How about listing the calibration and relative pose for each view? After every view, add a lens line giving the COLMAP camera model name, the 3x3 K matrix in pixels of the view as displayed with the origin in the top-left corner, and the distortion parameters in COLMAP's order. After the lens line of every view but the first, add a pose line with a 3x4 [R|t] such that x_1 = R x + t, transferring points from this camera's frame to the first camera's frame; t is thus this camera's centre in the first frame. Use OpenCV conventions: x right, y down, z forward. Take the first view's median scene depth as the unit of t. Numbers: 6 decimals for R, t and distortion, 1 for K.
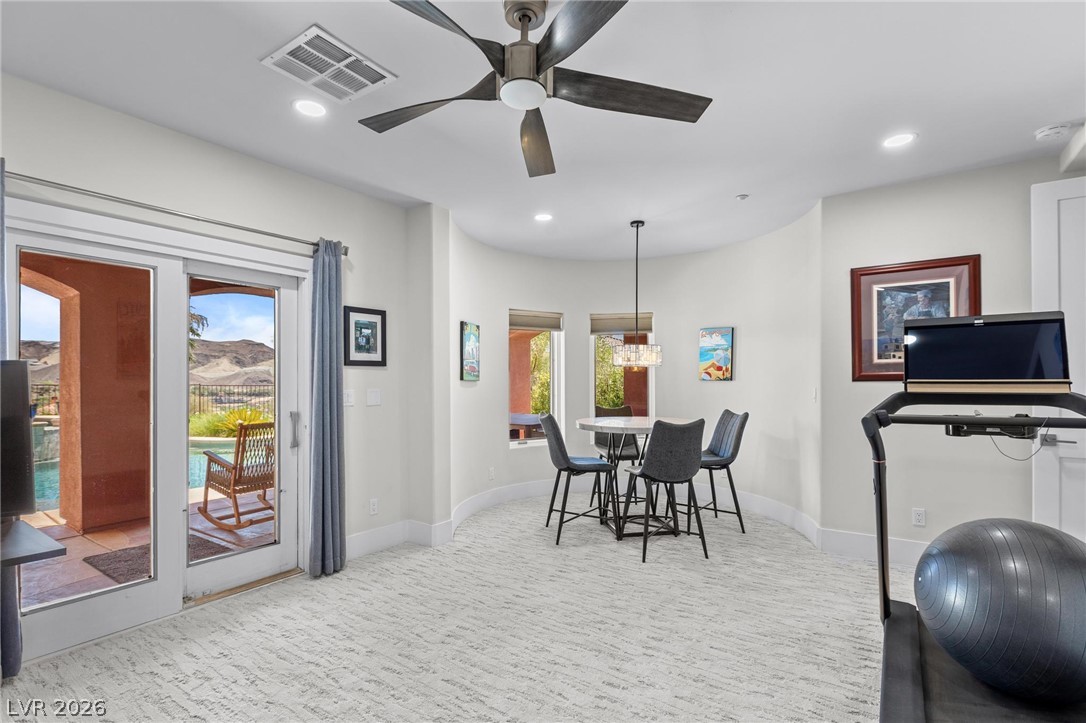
lens RADIAL K [[498.3, 0, 547.2], [0, 498.3, 387.7], [0, 0, 1]] dist [-0.010910, 0.003969]
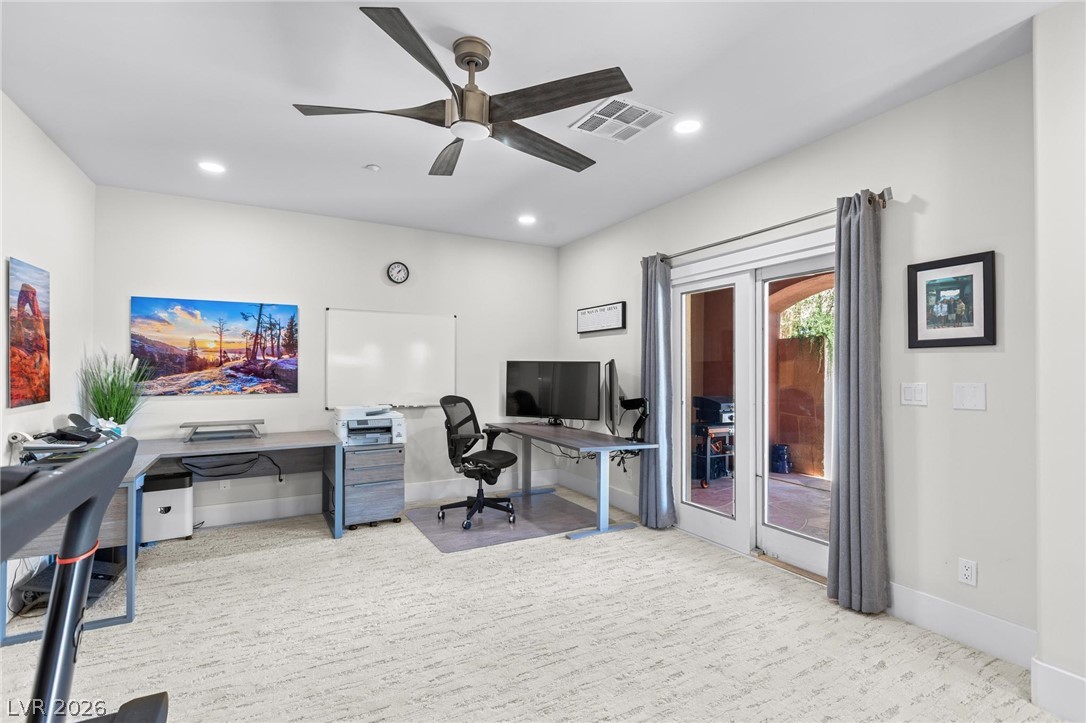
lens RADIAL K [[498.3, 0, 524.0], [0, 498.3, 365.1], [0, 0, 1]] dist [-0.010910, 0.003969]
pose [[-0.473746, -0.001930, -0.880659, 0.477068], [-0.006678, 0.999977, 0.001401, -0.017402], [0.880636, 0.006545, -0.473748, 0.830606]]
